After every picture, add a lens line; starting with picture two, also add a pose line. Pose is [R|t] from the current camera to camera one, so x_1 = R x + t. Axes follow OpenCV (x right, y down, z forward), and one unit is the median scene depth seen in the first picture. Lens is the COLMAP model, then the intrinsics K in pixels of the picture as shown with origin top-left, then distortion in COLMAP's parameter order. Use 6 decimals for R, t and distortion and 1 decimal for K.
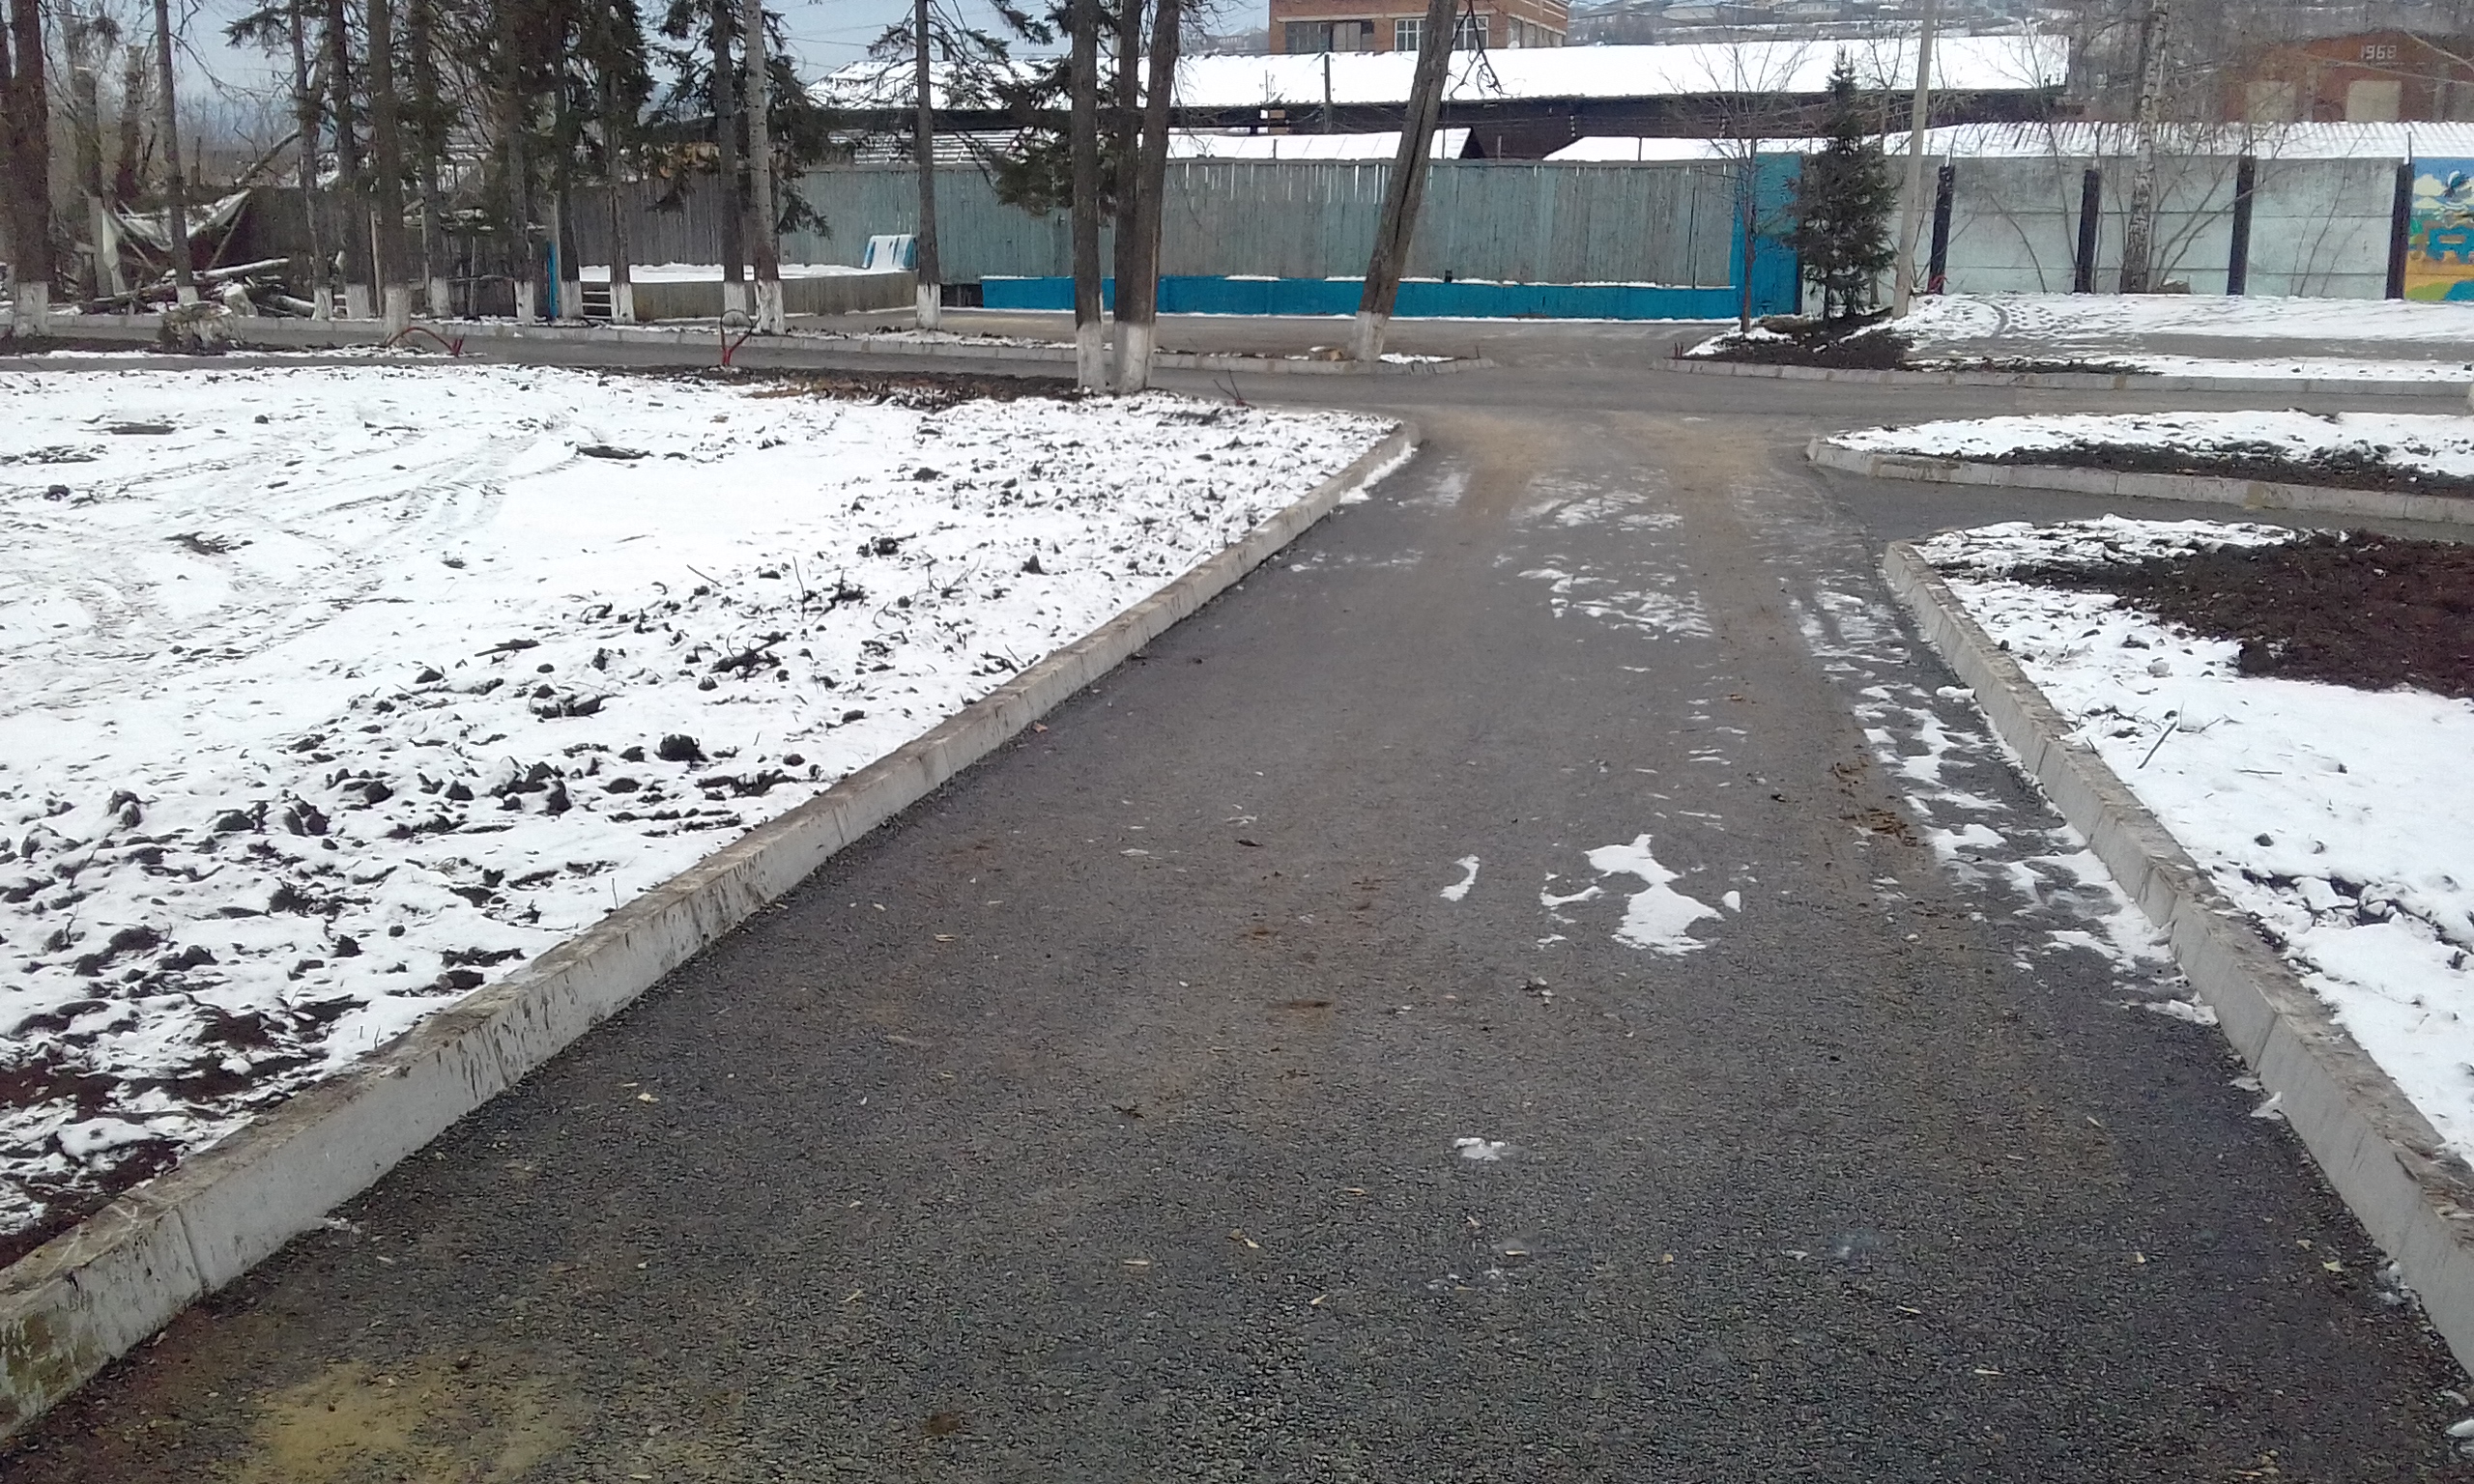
lens RADIAL K [[2293.1, 0, 1200.6], [0, 2293.1, 735.9], [0, 0, 1]] dist [0.107389, -0.227145]
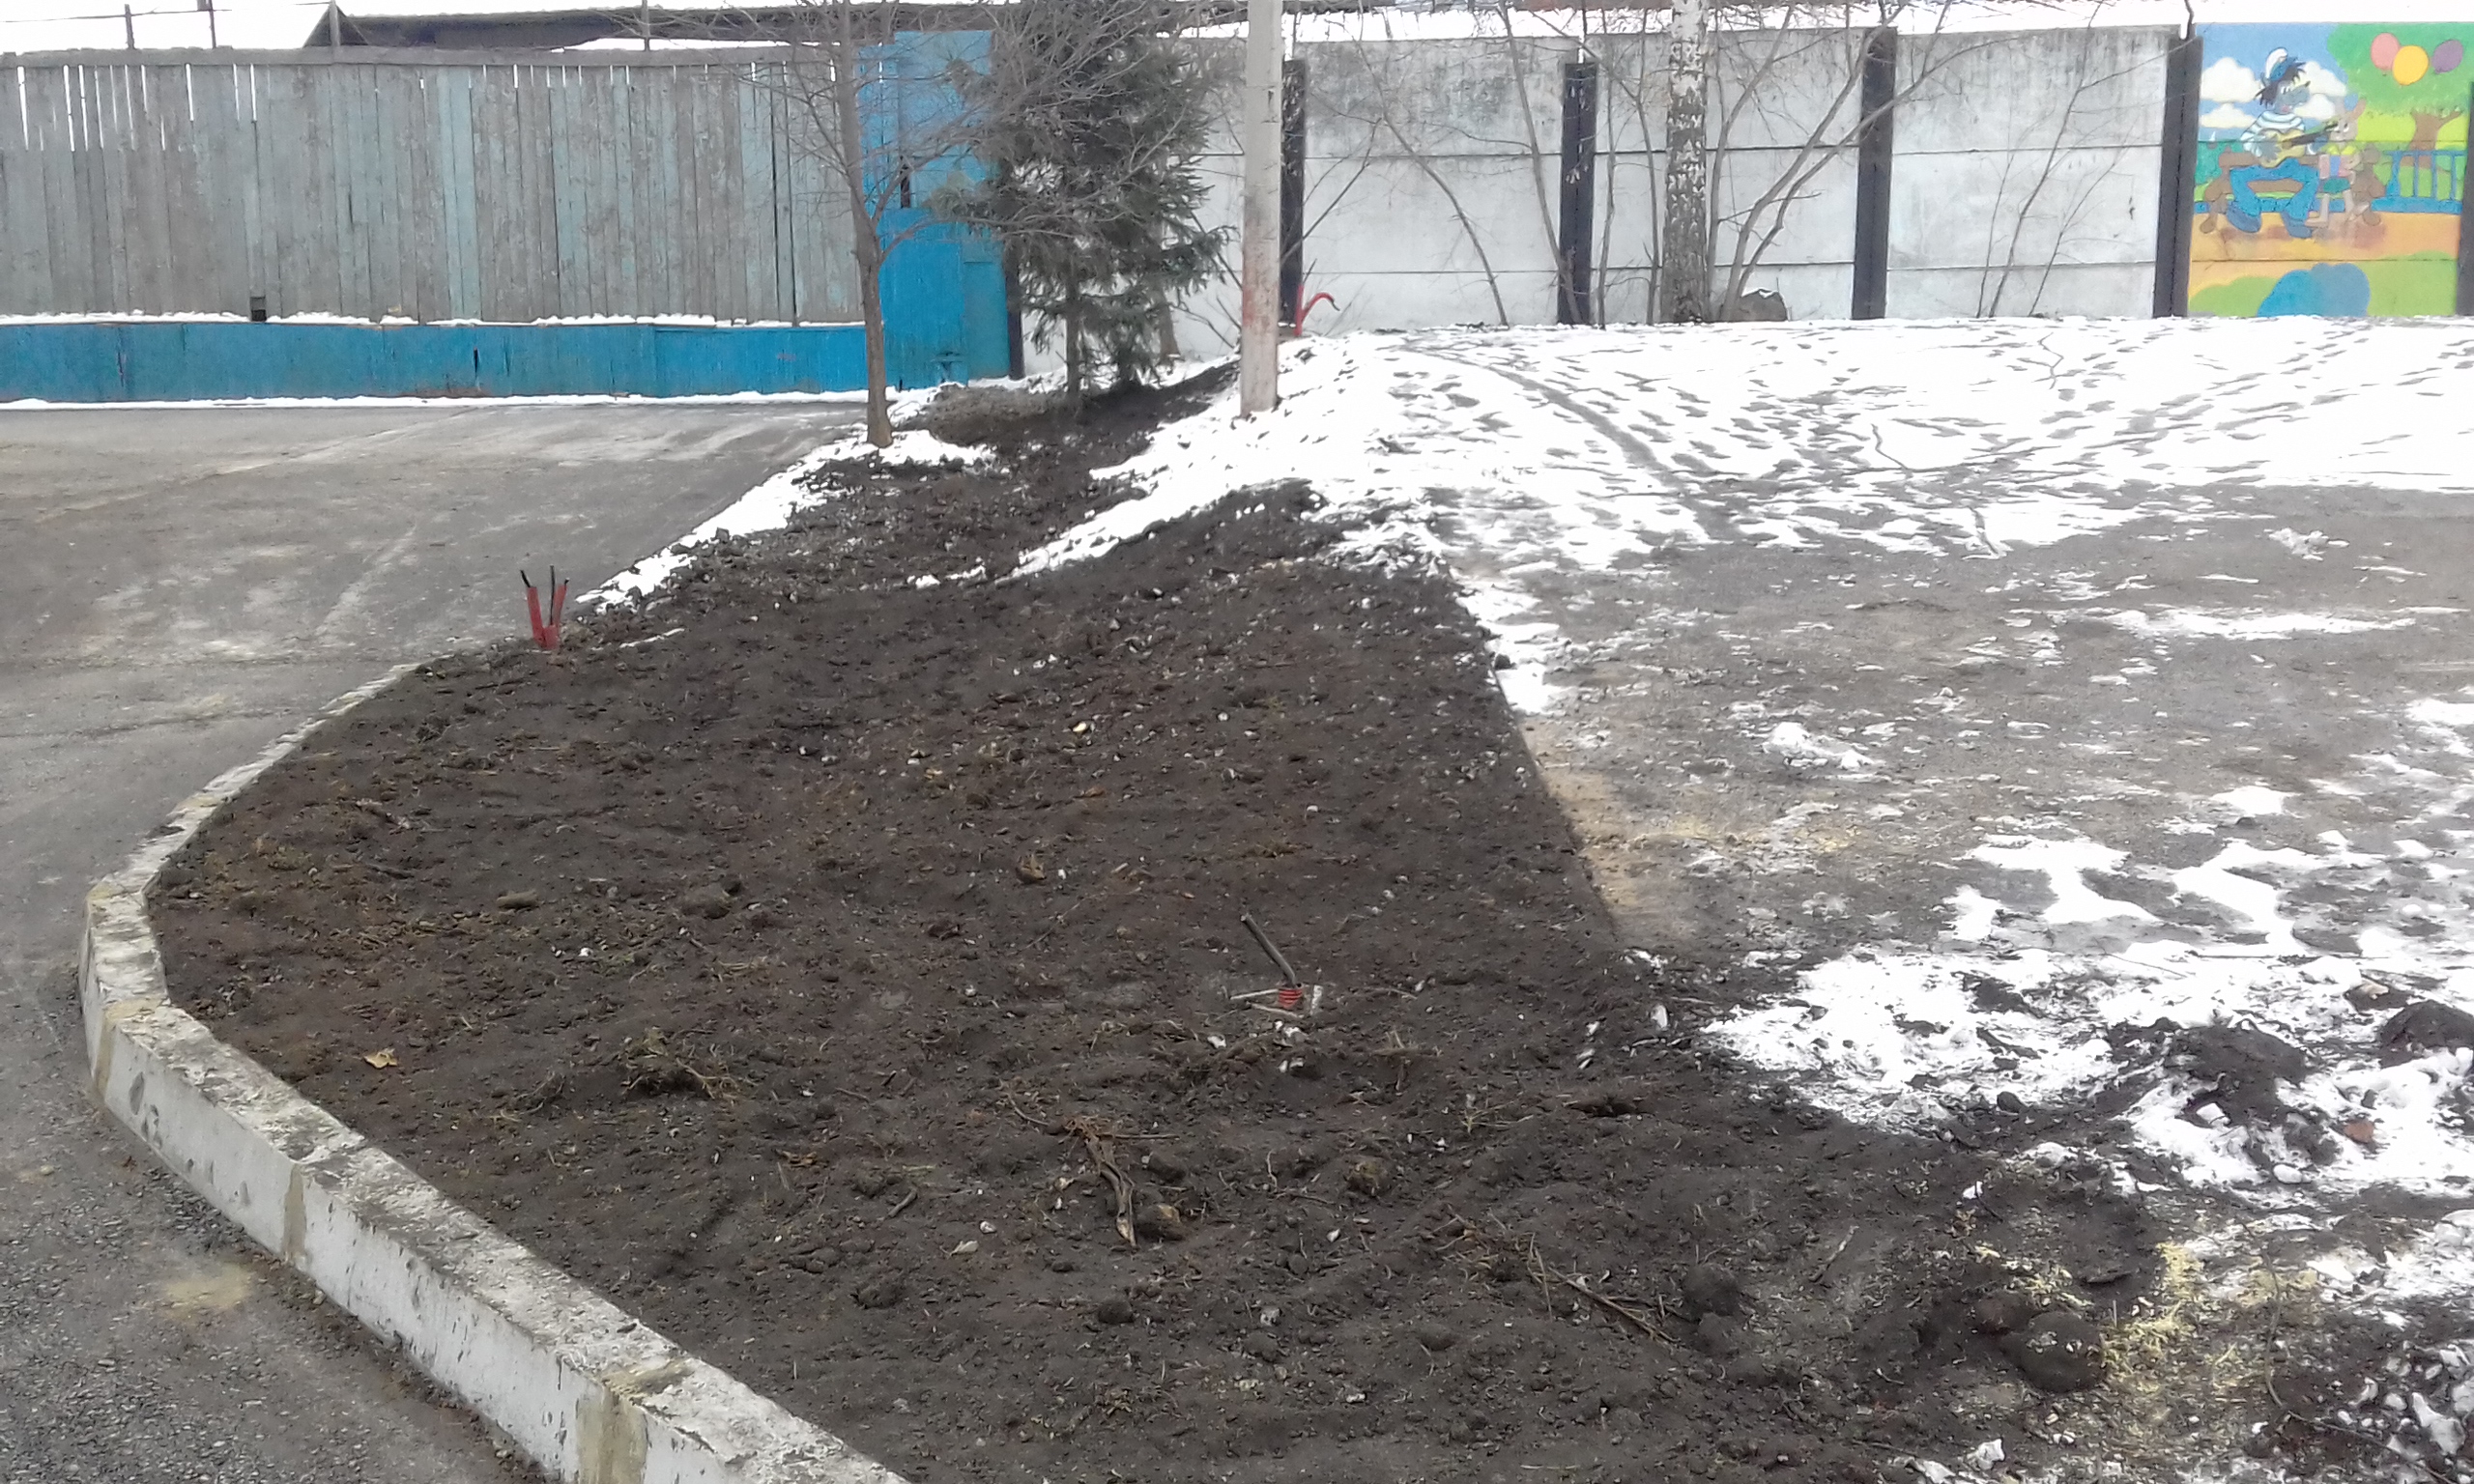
lens RADIAL K [[2293.1, 0, 1200.6], [0, 2293.1, 735.9], [0, 0, 1]] dist [0.107389, -0.227145]
pose [[0.950112, -0.083178, 0.300612, 0.158368], [0.085707, 0.996309, 0.004789, -0.117295], [-0.299901, 0.021214, 0.953734, 0.585138]]
